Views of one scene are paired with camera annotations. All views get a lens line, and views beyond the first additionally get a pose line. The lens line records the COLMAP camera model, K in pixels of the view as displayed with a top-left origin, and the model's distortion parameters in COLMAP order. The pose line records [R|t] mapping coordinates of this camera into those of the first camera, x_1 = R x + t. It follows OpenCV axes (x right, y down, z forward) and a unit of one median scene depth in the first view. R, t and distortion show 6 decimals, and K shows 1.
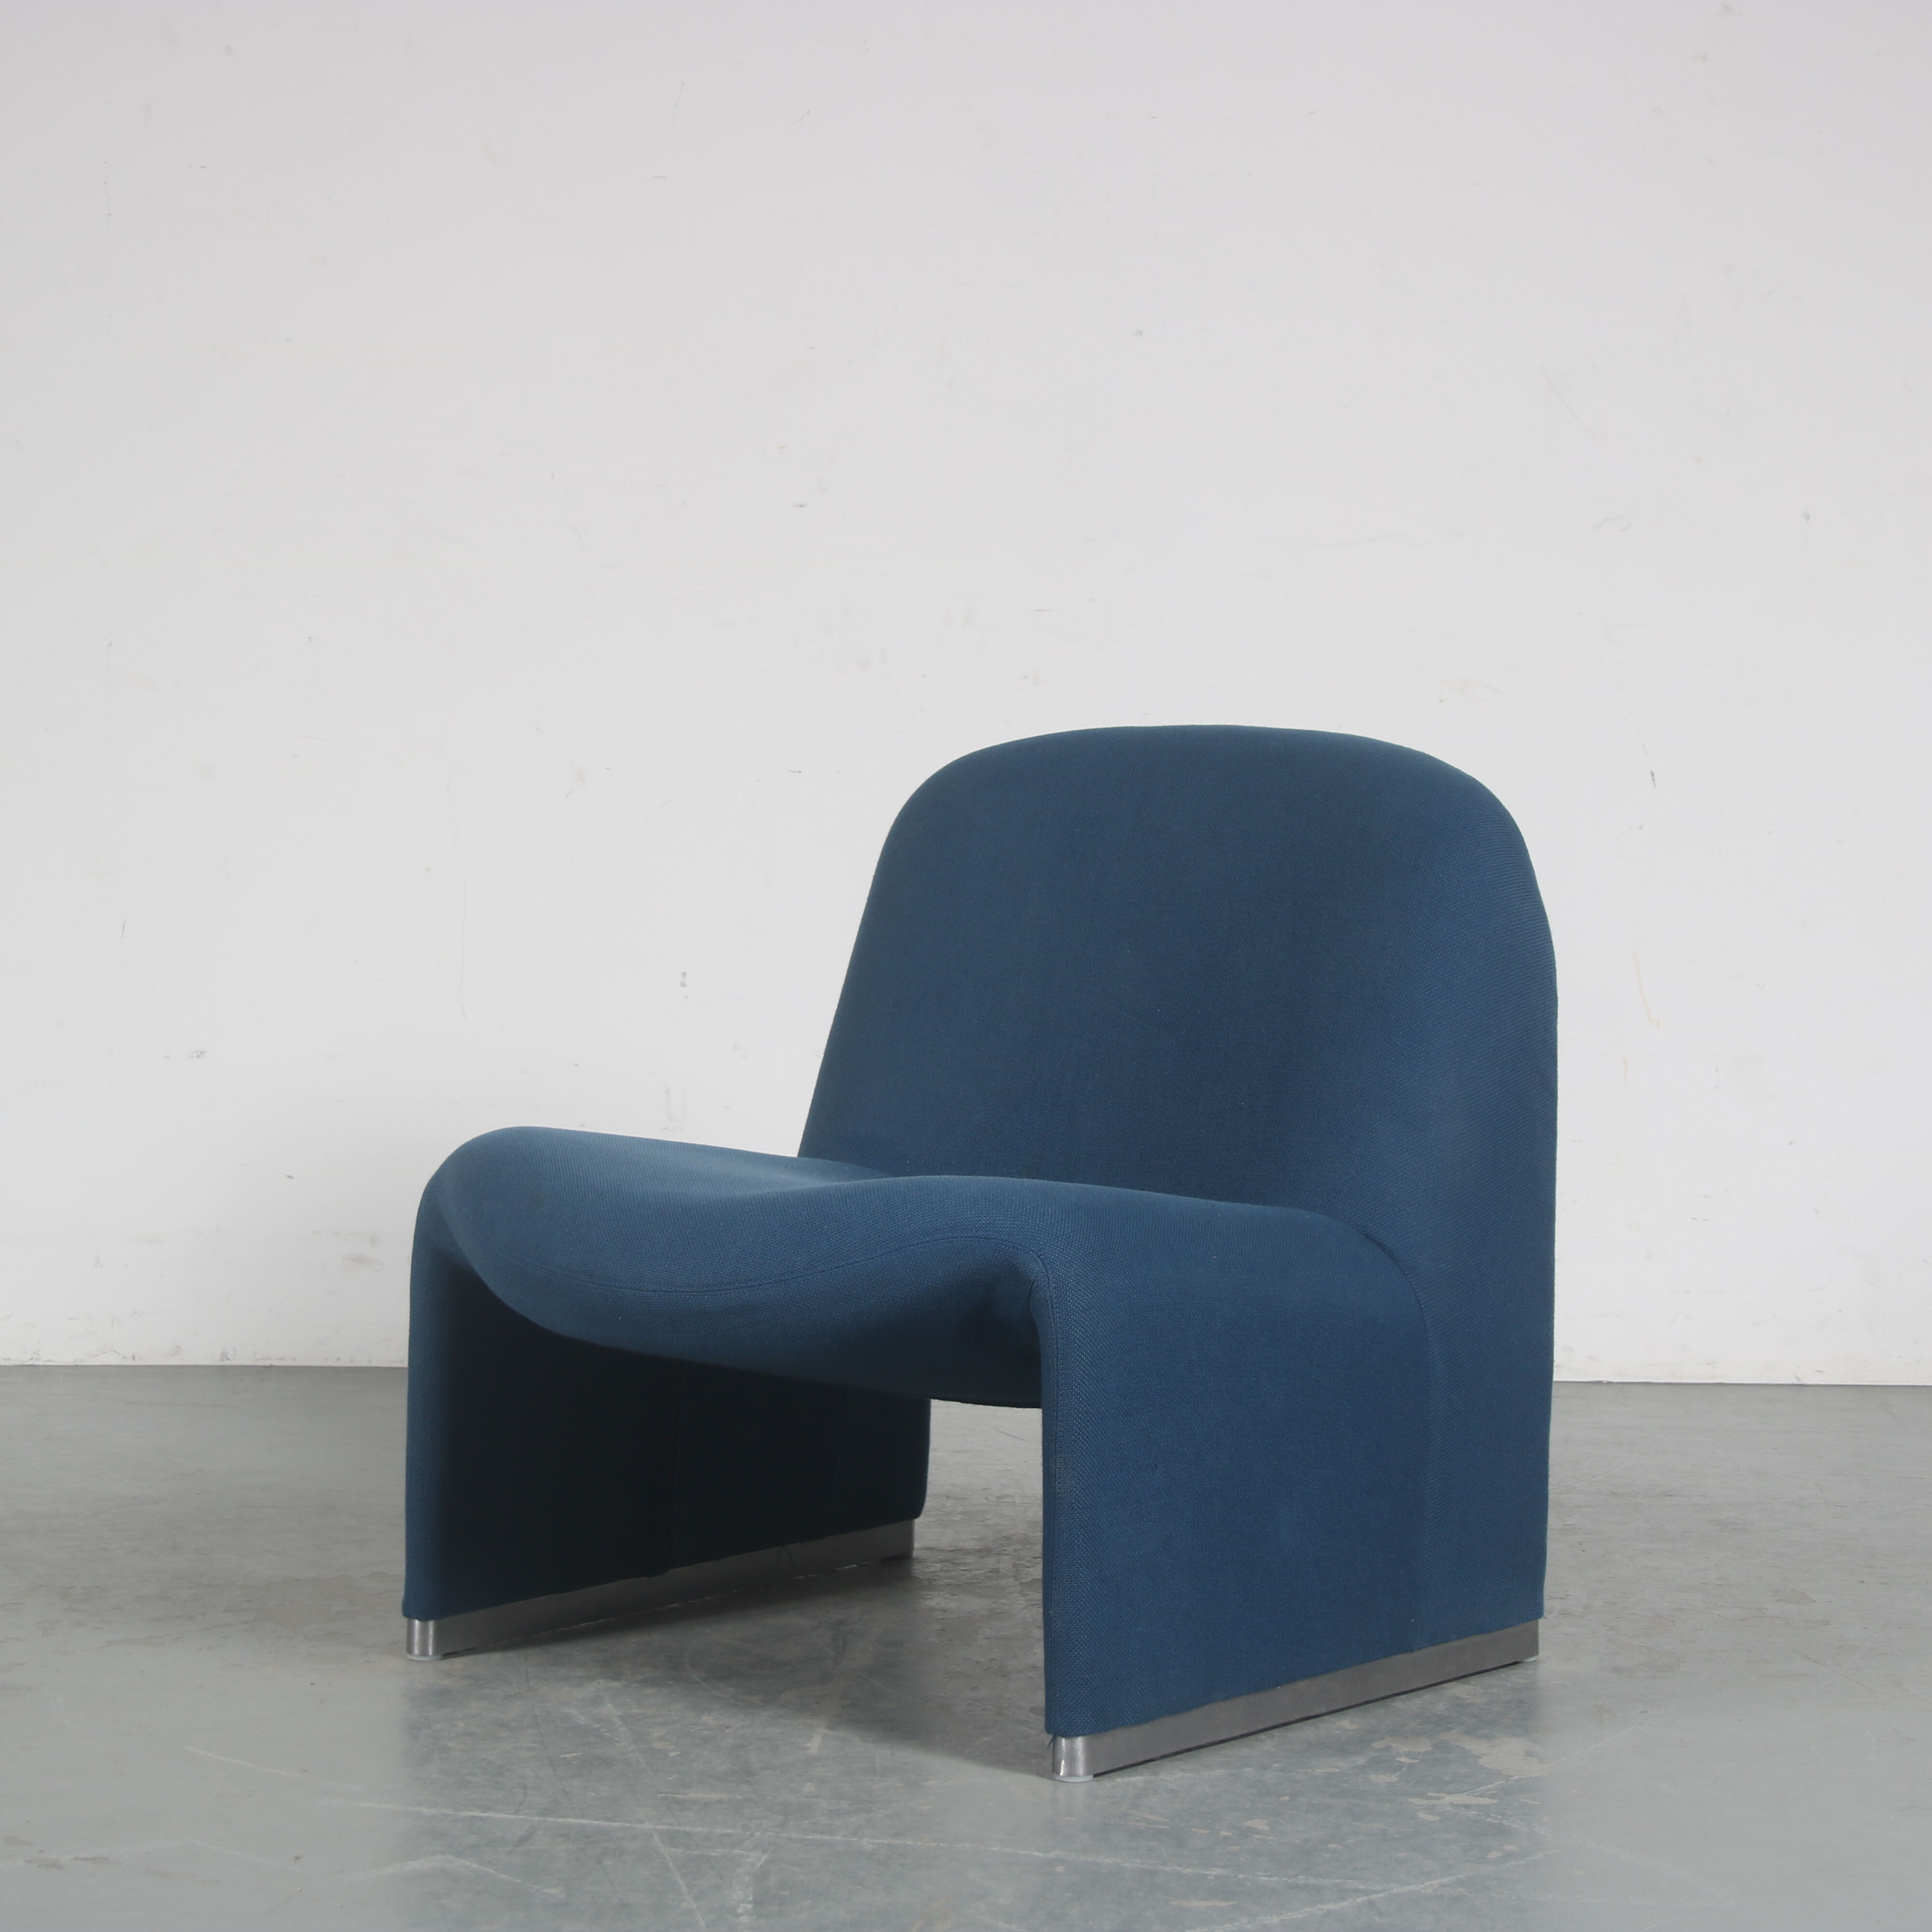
lens RADIAL K [[5941.5, 0, 966.5], [0, 5941.5, 955.1], [0, 0, 1]] dist [0.079643, 0.000000]
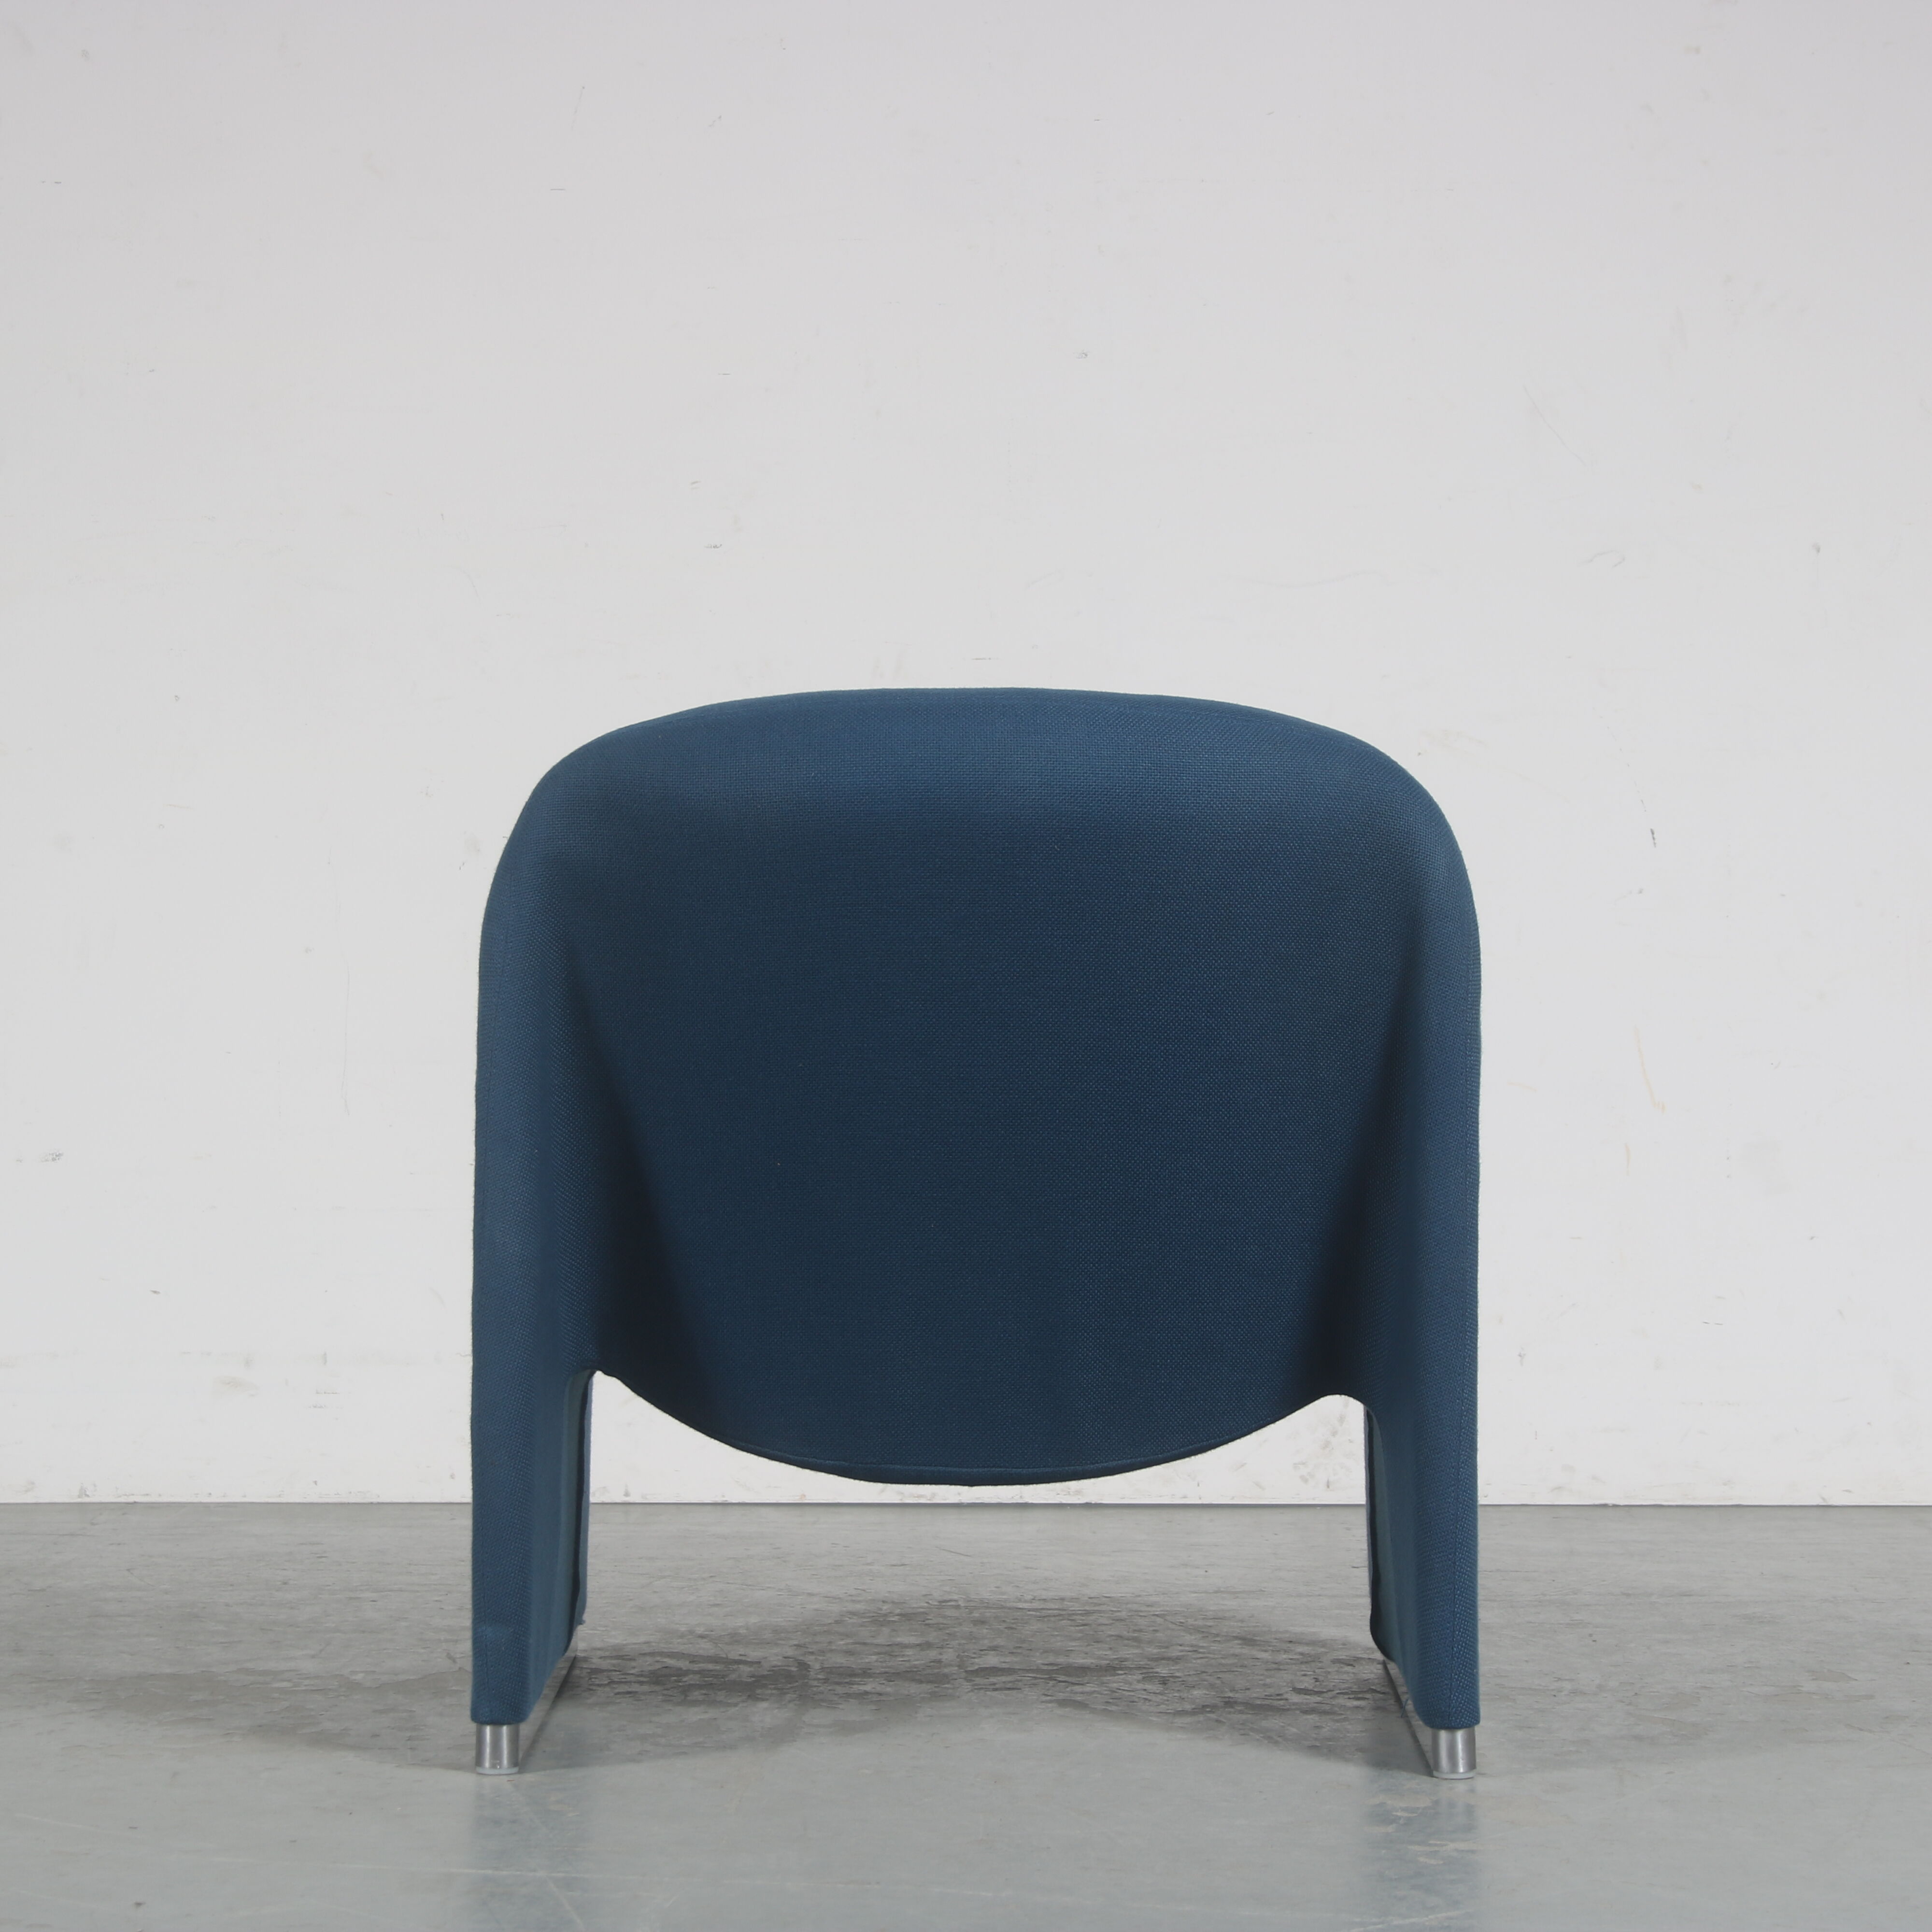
lens RADIAL K [[6204.8, 0, 965.7], [0, 6204.8, 976.3], [0, 0, 1]] dist [0.085252, 0.000000]
pose [[0.999917, -0.008718, 0.009489, 0.001244], [0.009267, 0.998184, -0.059527, 0.060731], [-0.008953, 0.059610, 0.998182, 0.068034]]
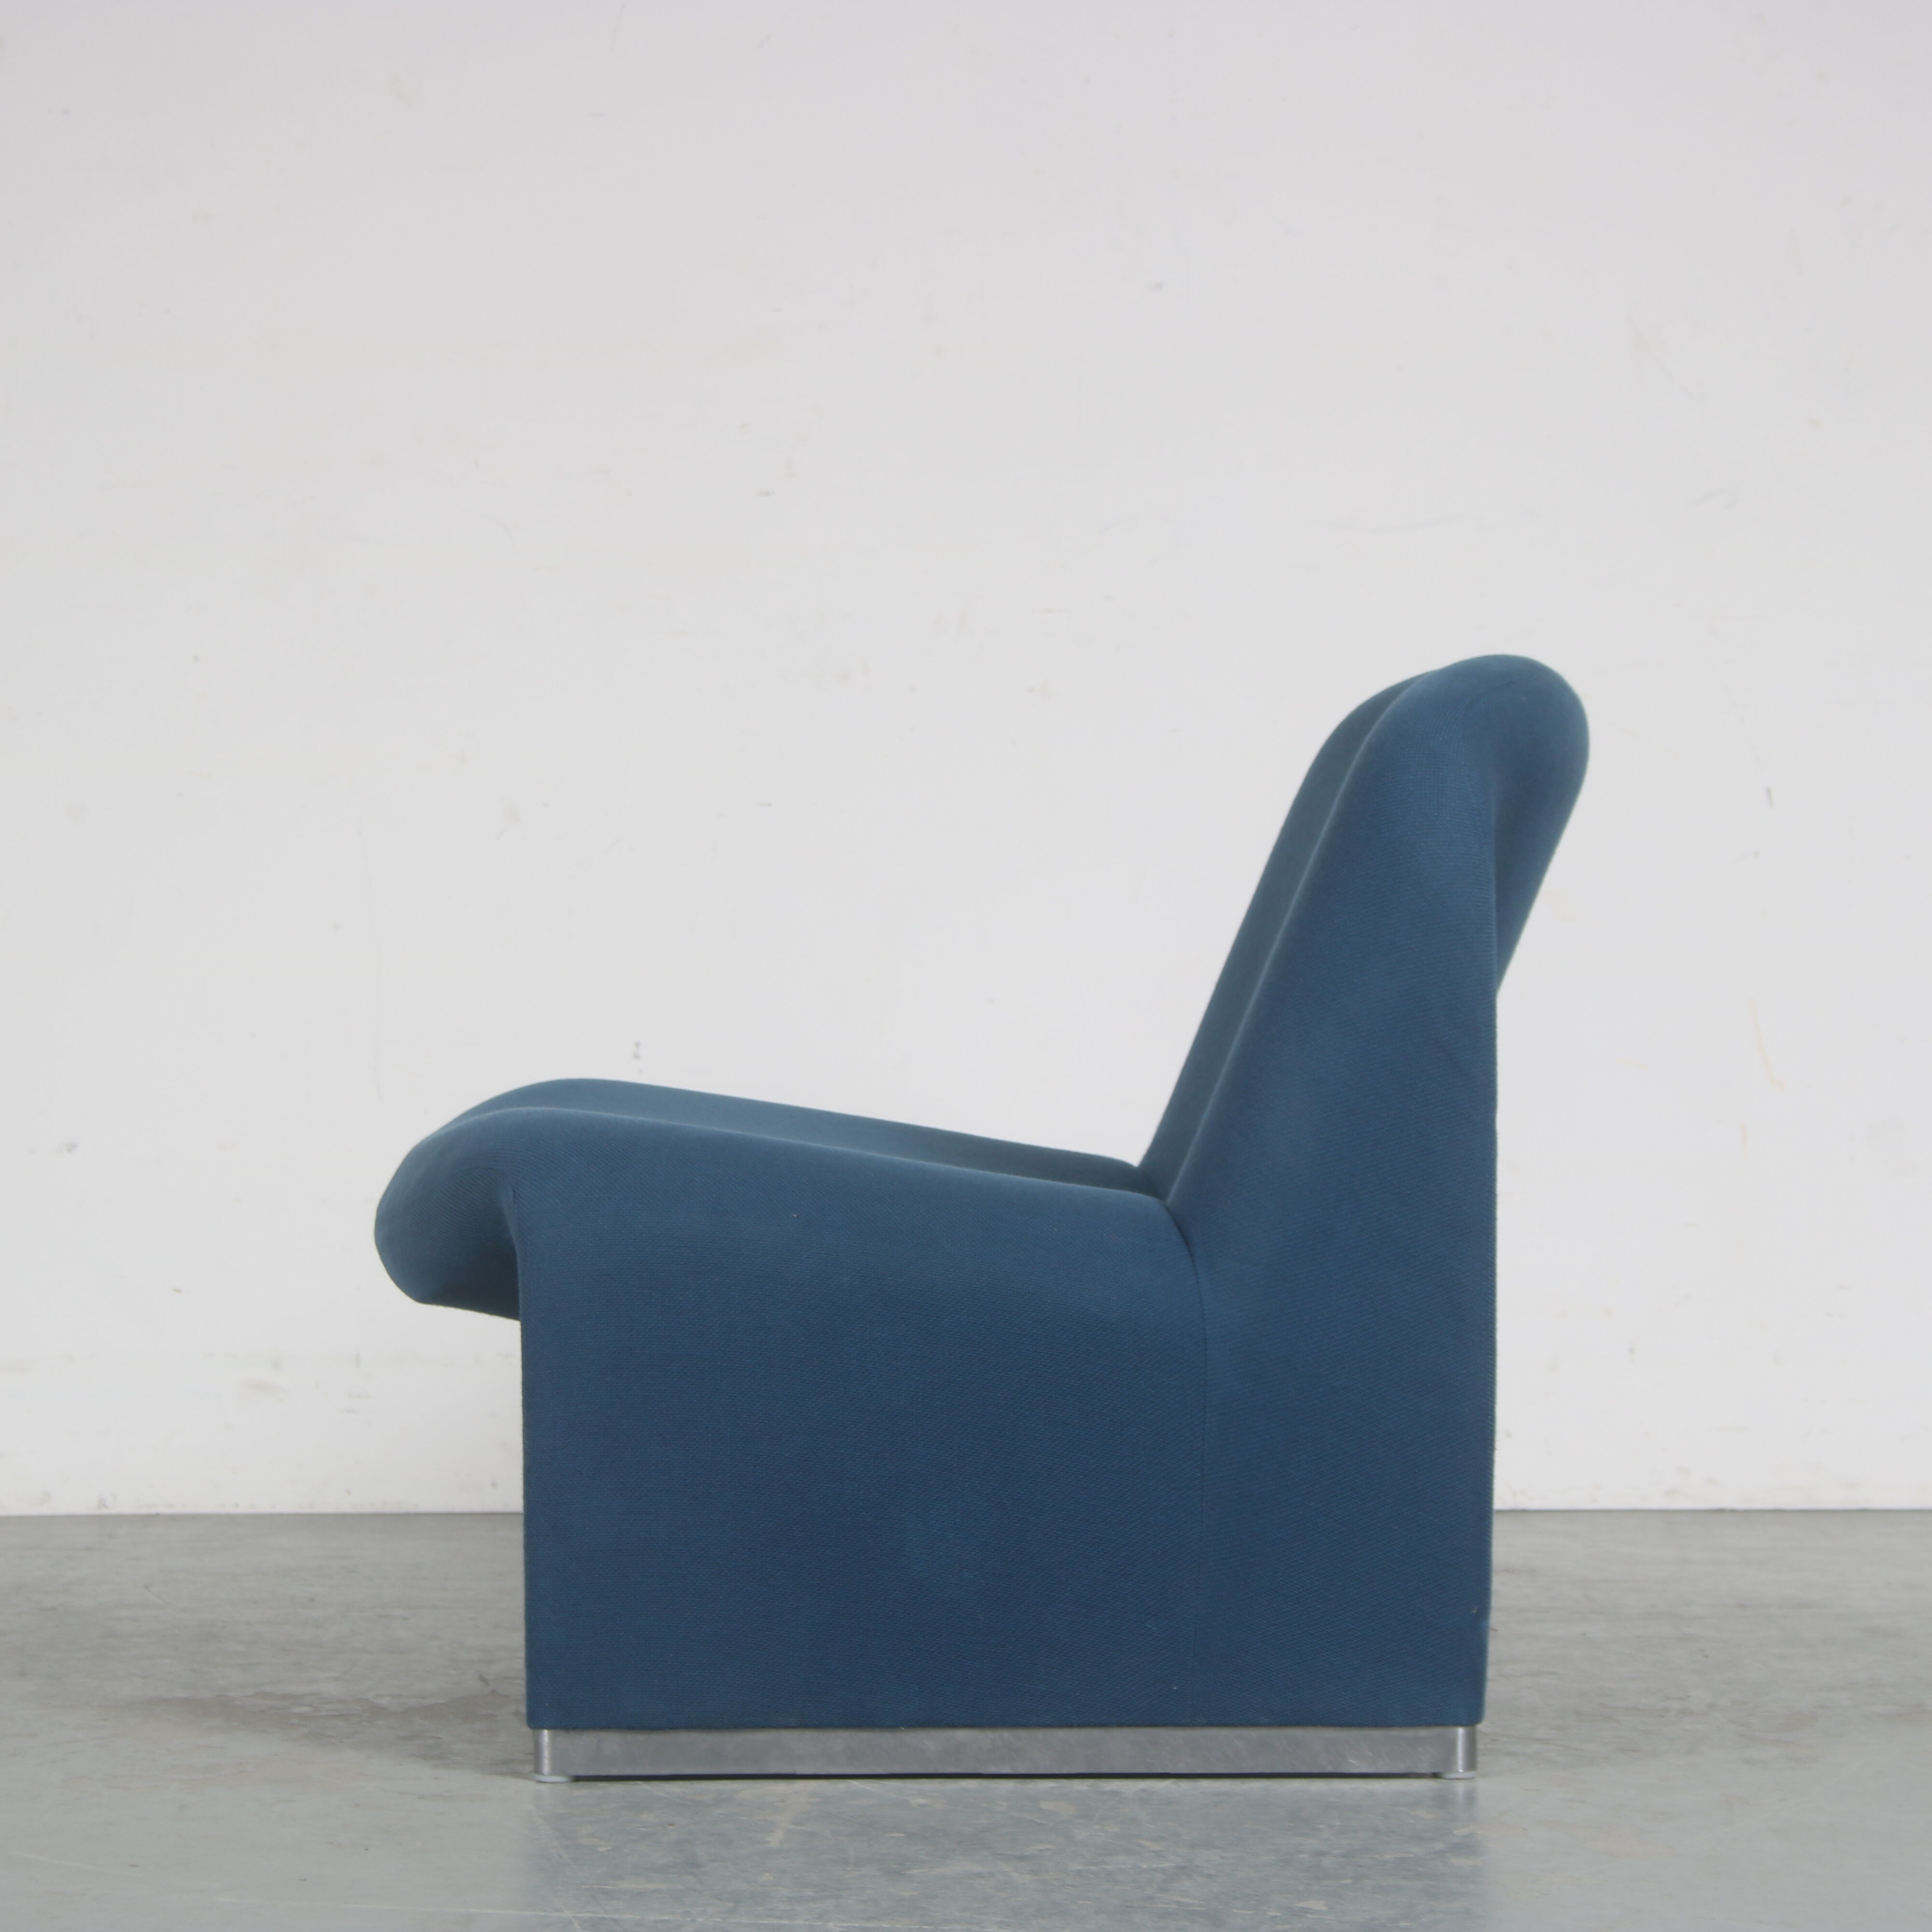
lens RADIAL K [[6510.5, 0, 971.2], [0, 6510.5, 968.9], [0, 0, 1]] dist [0.103921, 0.000000]
pose [[0.999870, -0.014838, -0.006328, 0.008414], [0.014454, 0.998277, -0.056868, 0.059858], [0.007161, 0.056769, 0.998362, 0.085644]]
